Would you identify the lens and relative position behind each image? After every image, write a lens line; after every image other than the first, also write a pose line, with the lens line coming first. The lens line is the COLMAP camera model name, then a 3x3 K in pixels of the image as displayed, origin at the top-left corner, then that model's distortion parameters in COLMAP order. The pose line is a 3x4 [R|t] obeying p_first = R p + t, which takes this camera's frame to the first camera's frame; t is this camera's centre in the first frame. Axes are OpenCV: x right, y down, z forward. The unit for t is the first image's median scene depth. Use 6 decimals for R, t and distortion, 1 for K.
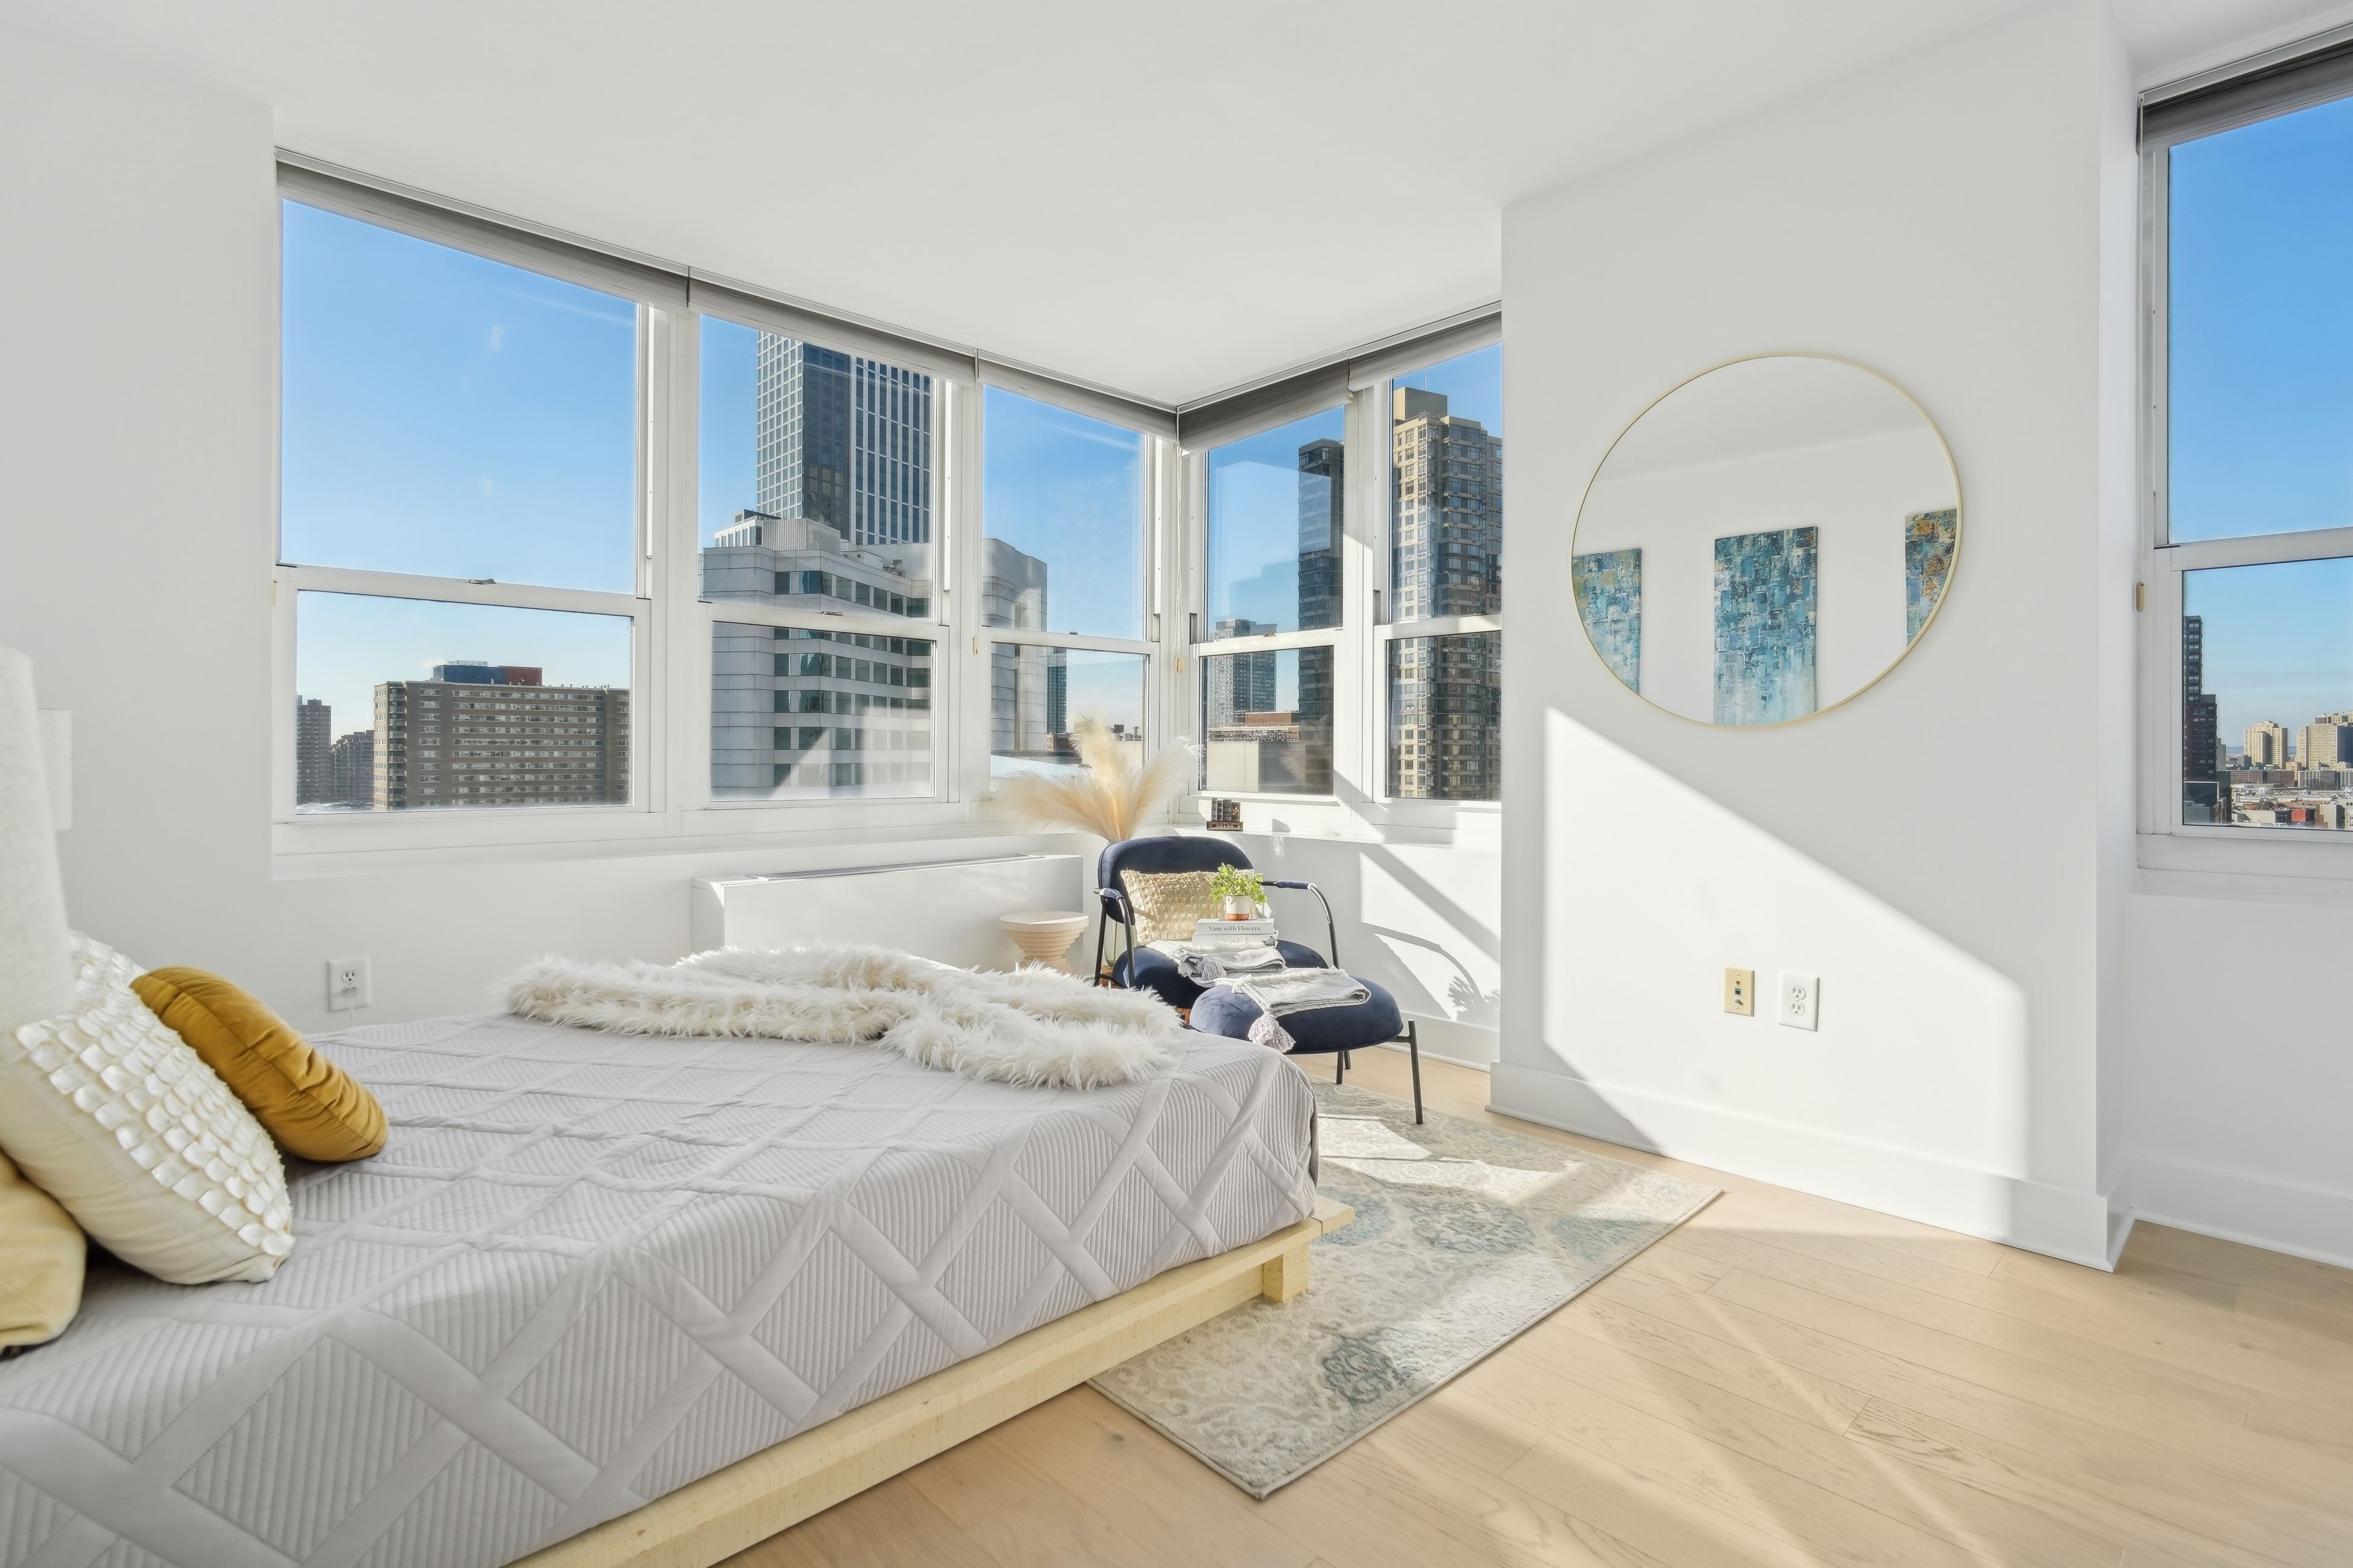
lens RADIAL K [[1168.2, 0, 1135.3], [0, 1168.2, 753.1], [0, 0, 1]] dist [-0.014459, 0.000166]
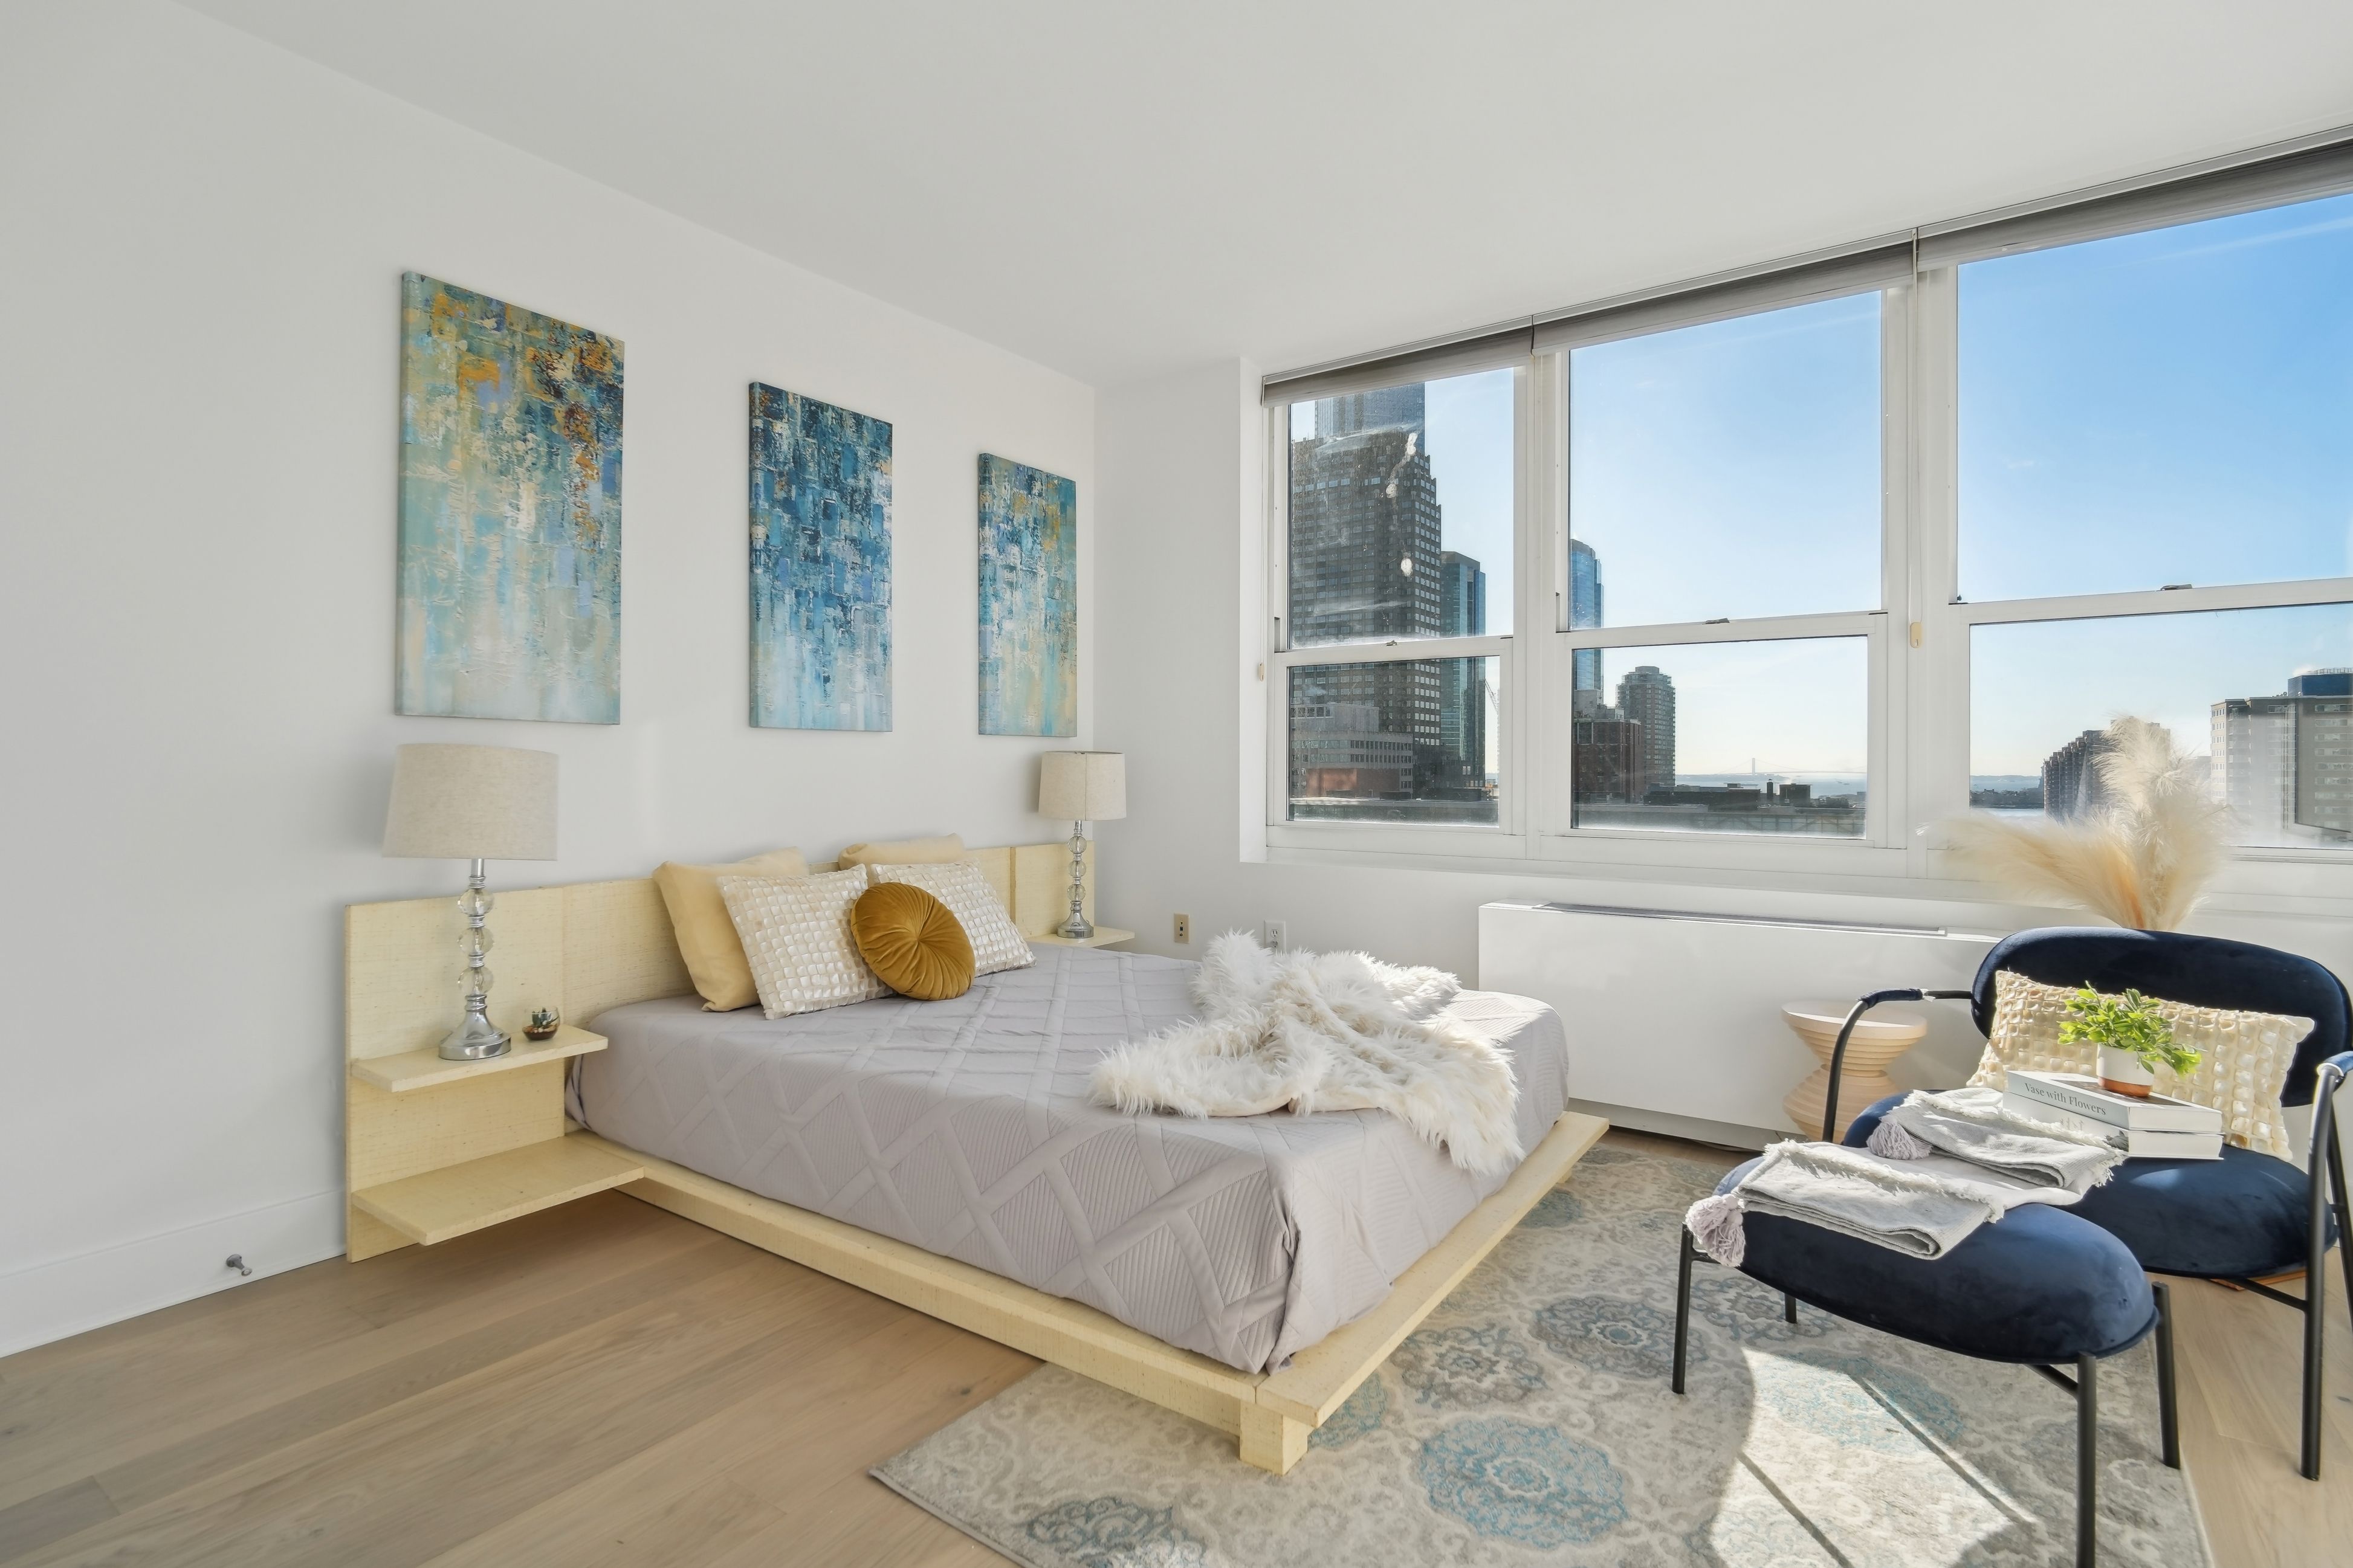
lens RADIAL K [[1125.2, 0, 1176.5], [0, 1125.2, 784.0], [0, 0, 1]] dist [-0.004484, 0.000094]
pose [[0.194394, 0.007974, -0.980891, 0.449170], [-0.003447, 0.999966, 0.007446, -0.002127], [0.980917, 0.001934, 0.194415, 0.409573]]
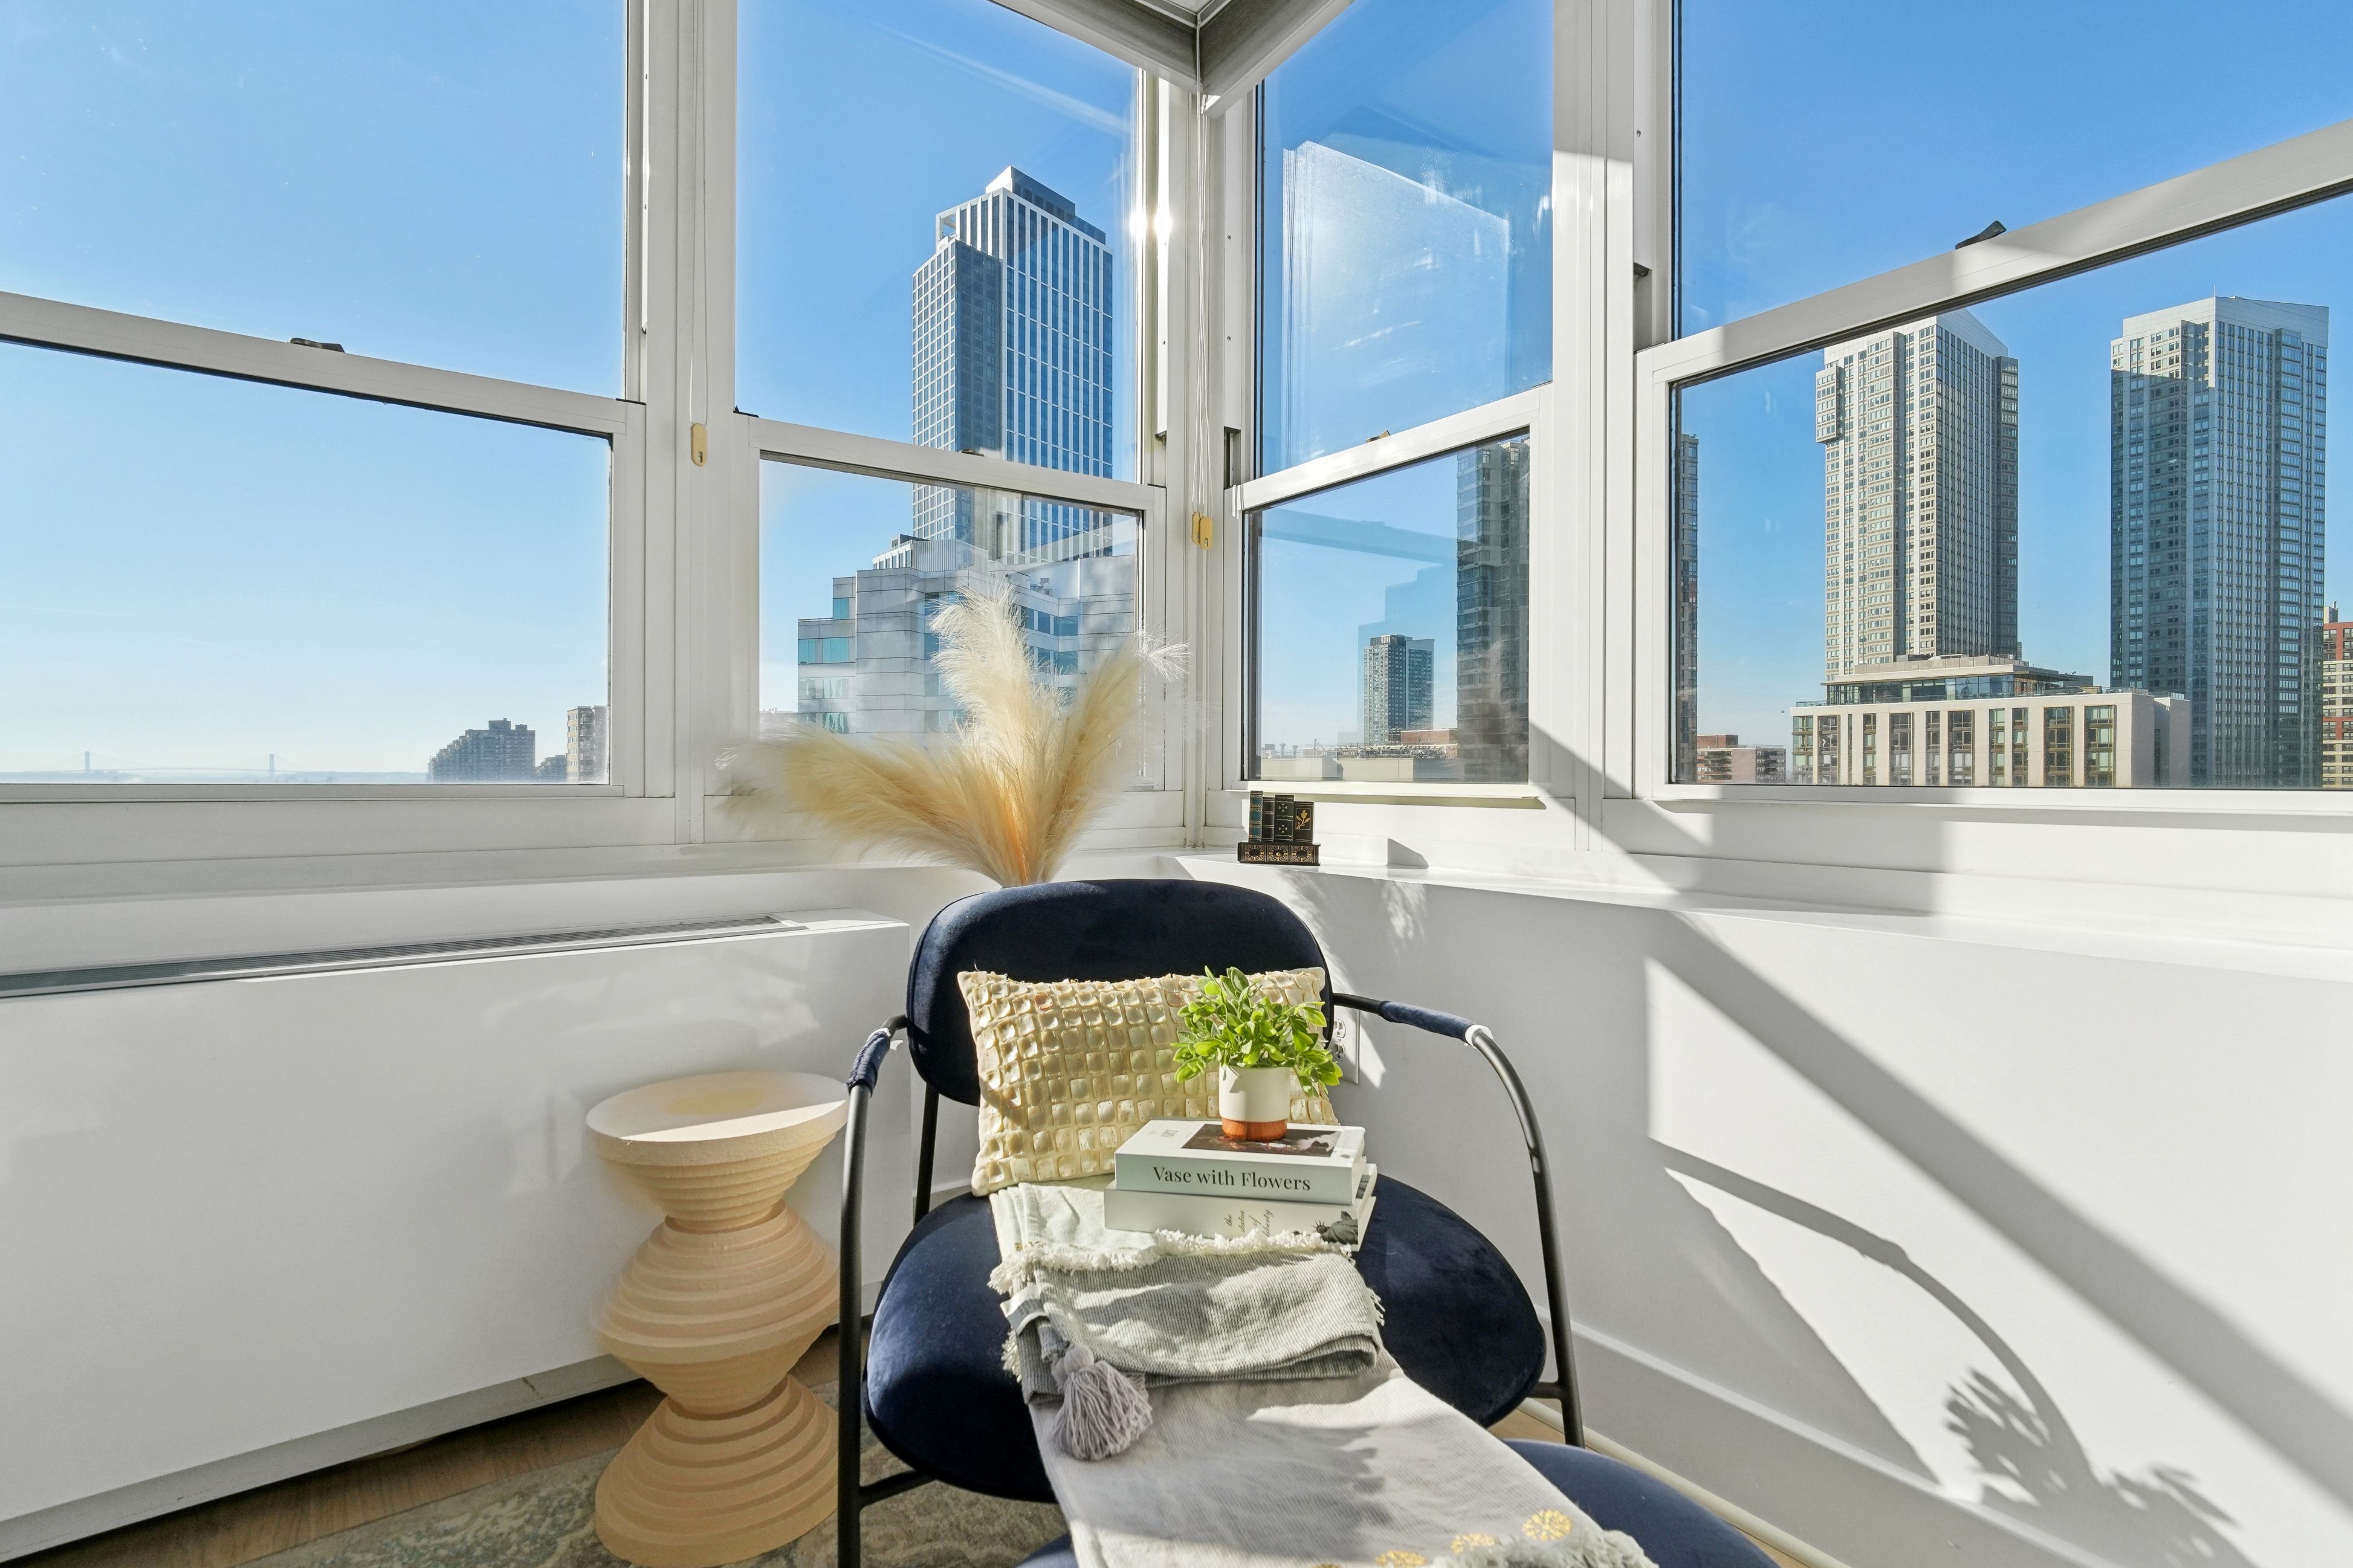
lens RADIAL K [[1118.9, 0, 1140.2], [0, 1118.9, 775.3], [0, 0, 1]] dist [0.001397, 0.000279]
pose [[0.990547, 0.000316, -0.137171, 0.087291], [-0.000411, 1.000000, -0.000665, 0.033720], [0.137171, 0.000716, 0.990547, 0.590673]]
